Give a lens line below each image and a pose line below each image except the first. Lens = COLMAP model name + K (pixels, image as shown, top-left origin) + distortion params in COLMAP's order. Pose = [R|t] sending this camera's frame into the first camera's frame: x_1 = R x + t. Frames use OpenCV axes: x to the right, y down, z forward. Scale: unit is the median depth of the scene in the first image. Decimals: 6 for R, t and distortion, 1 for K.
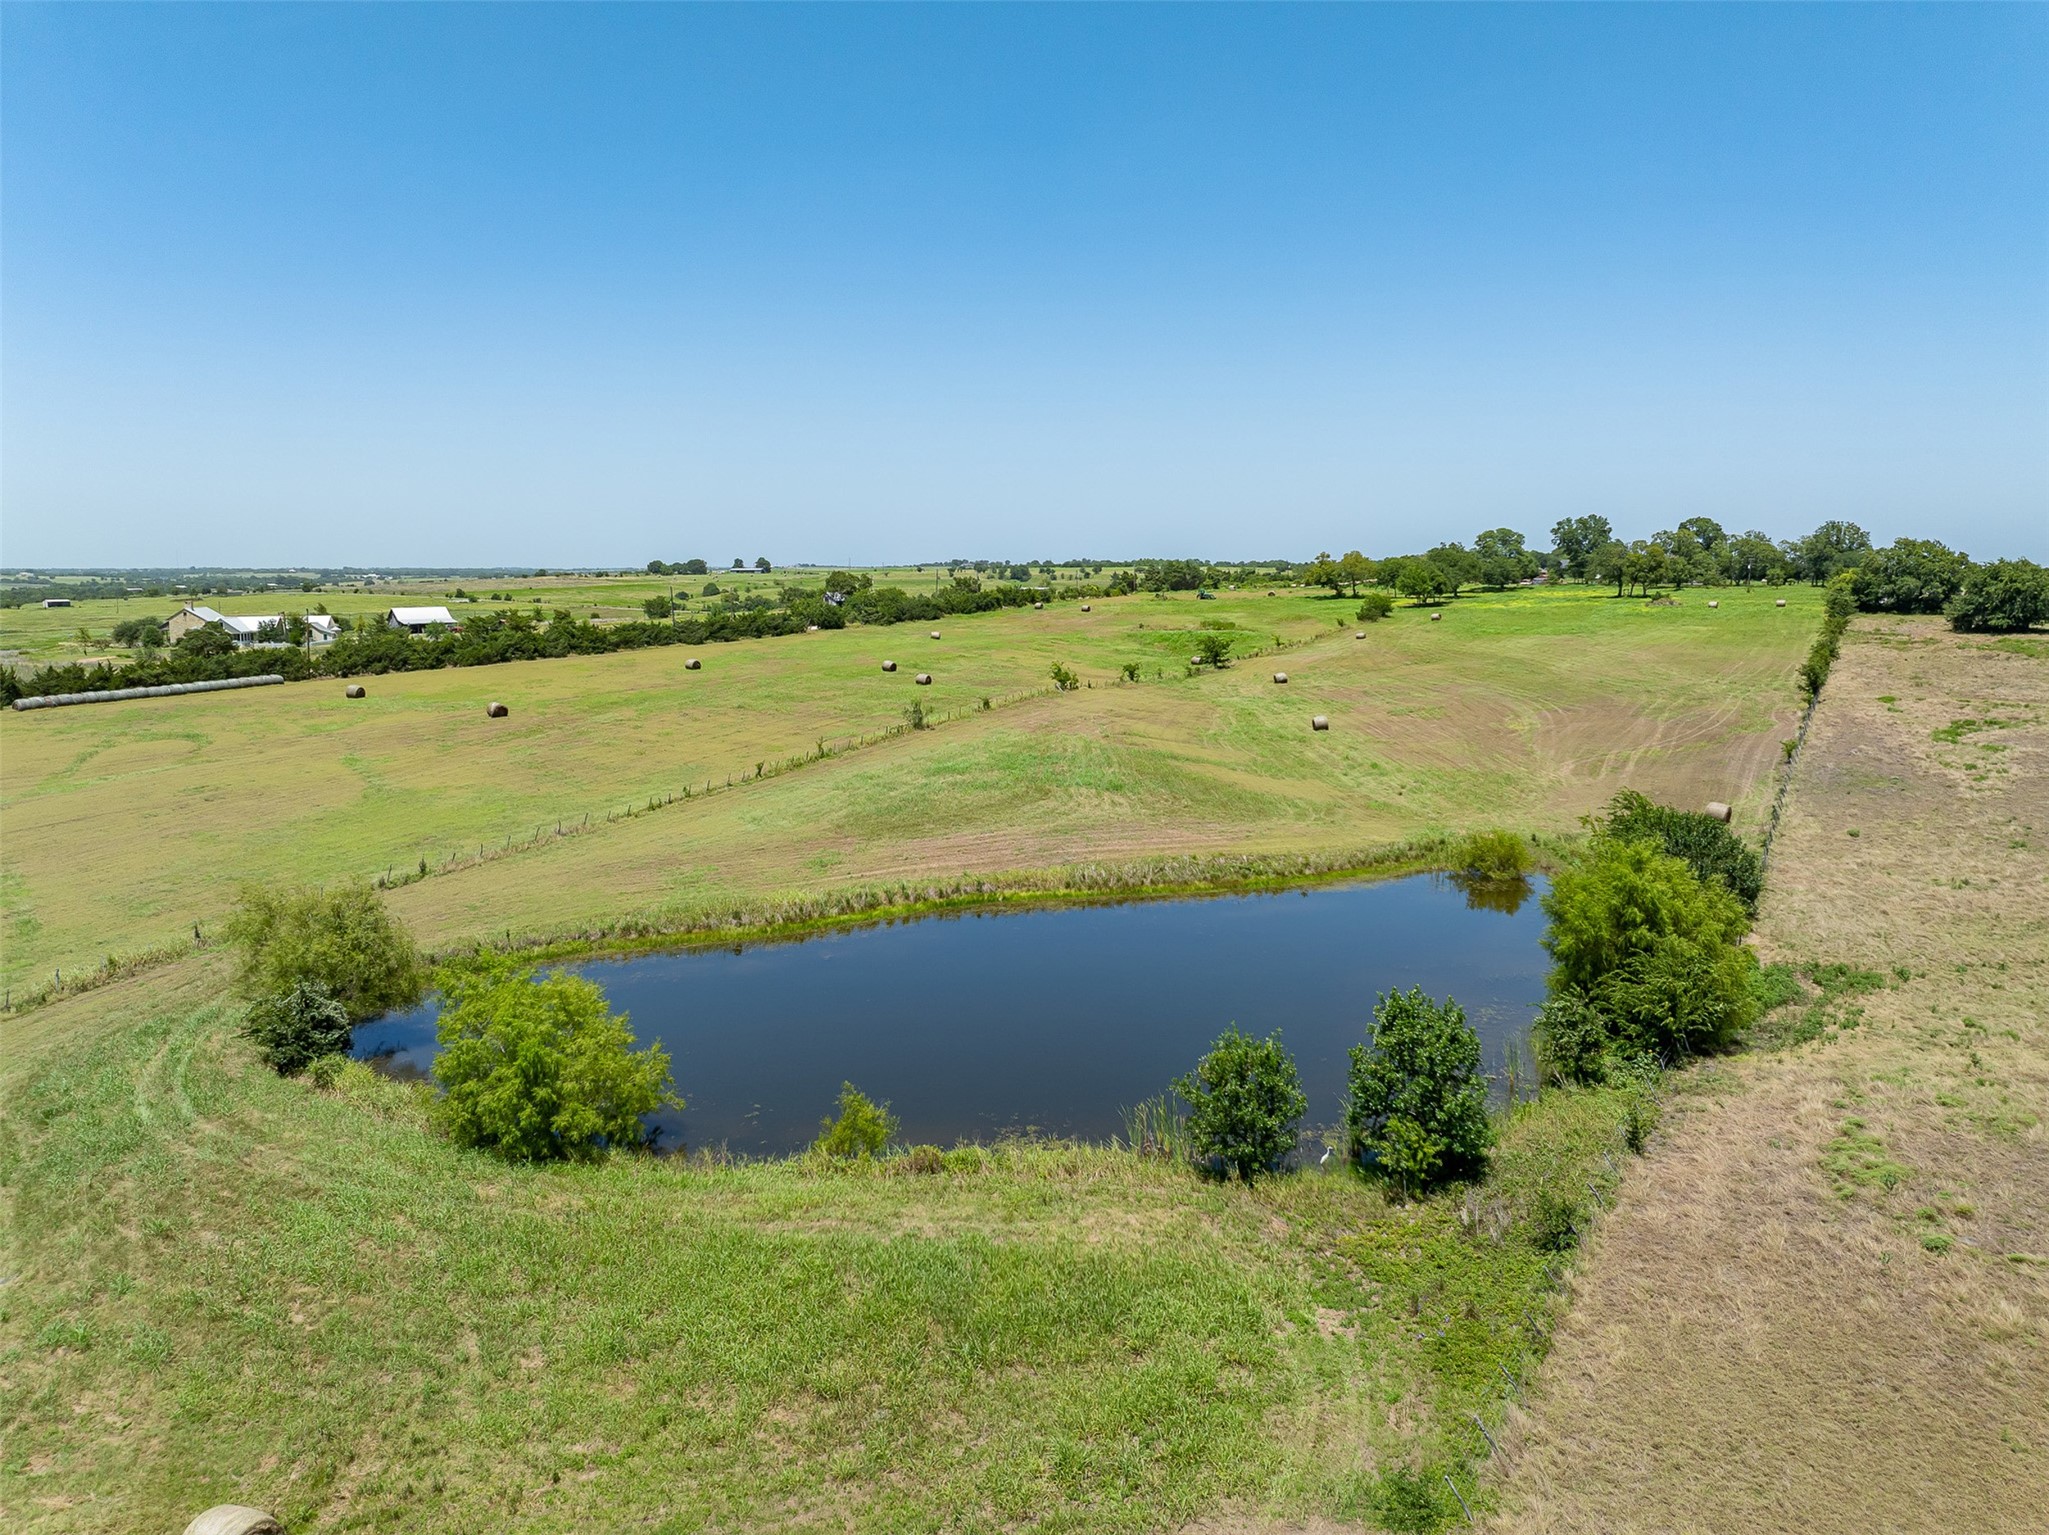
lens RADIAL K [[1442.7, 0, 1024.5], [0, 1442.7, 767.5], [0, 0, 1]] dist [-0.044407, 0.000708]
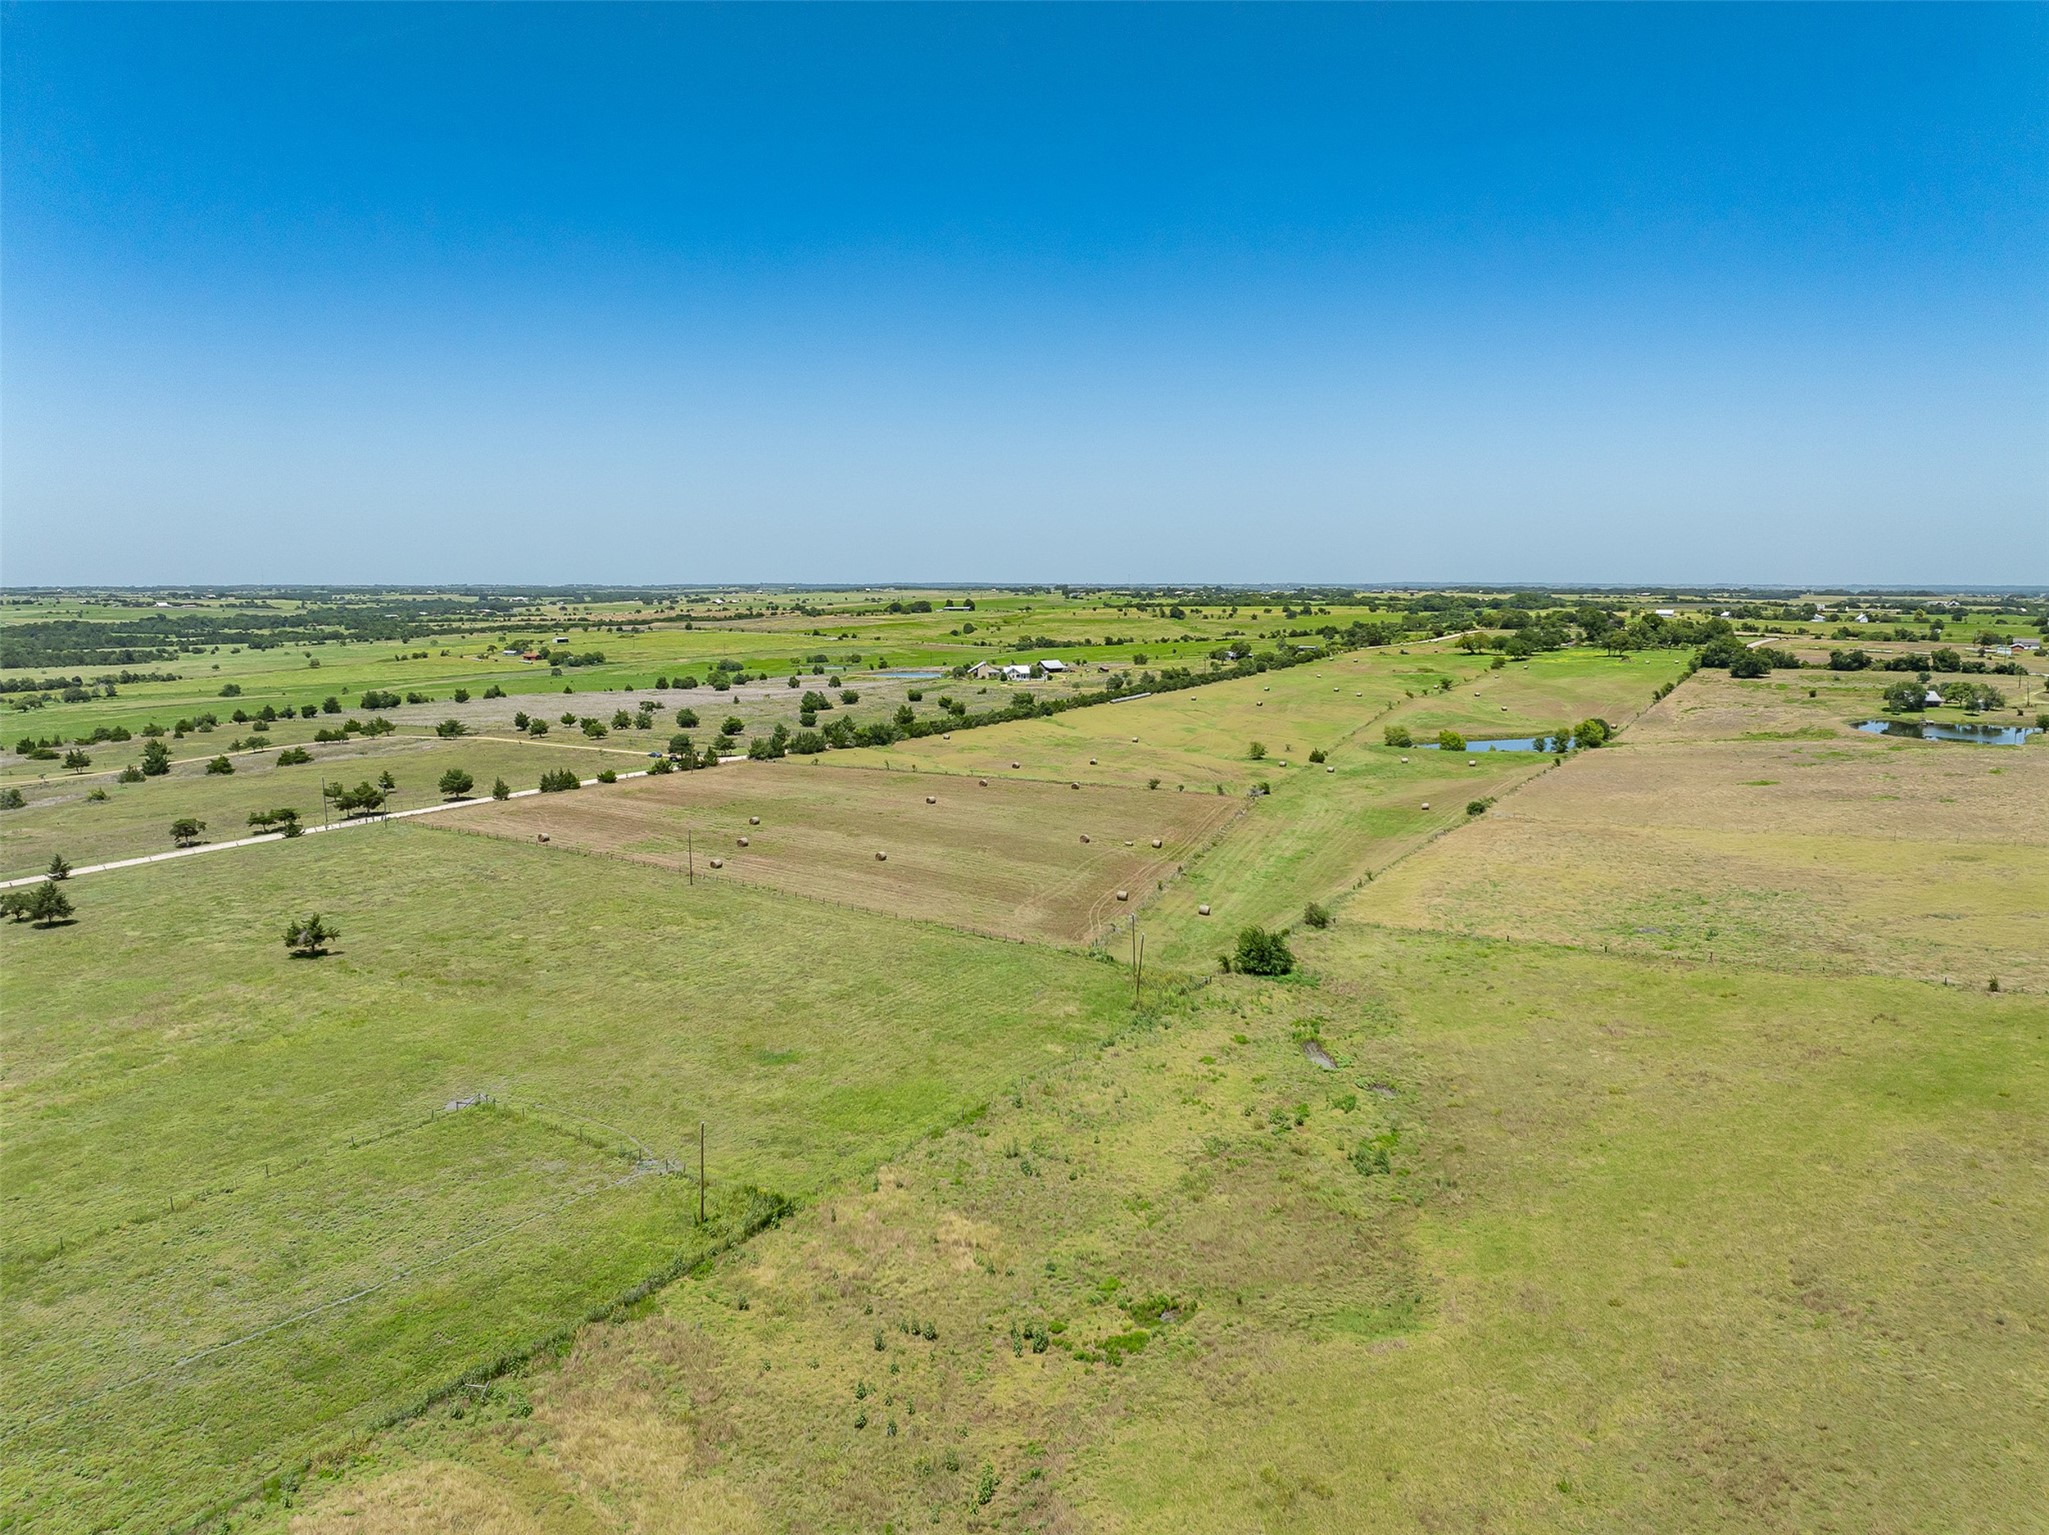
lens RADIAL K [[1442.7, 0, 1024.5], [0, 1442.7, 767.5], [0, 0, 1]] dist [-0.044407, 0.000708]
pose [[0.999839, 0.001596, -0.017877, -0.557563], [-0.001775, 0.999949, -0.009966, 0.093288], [0.017860, 0.009996, 0.999791, -1.535558]]
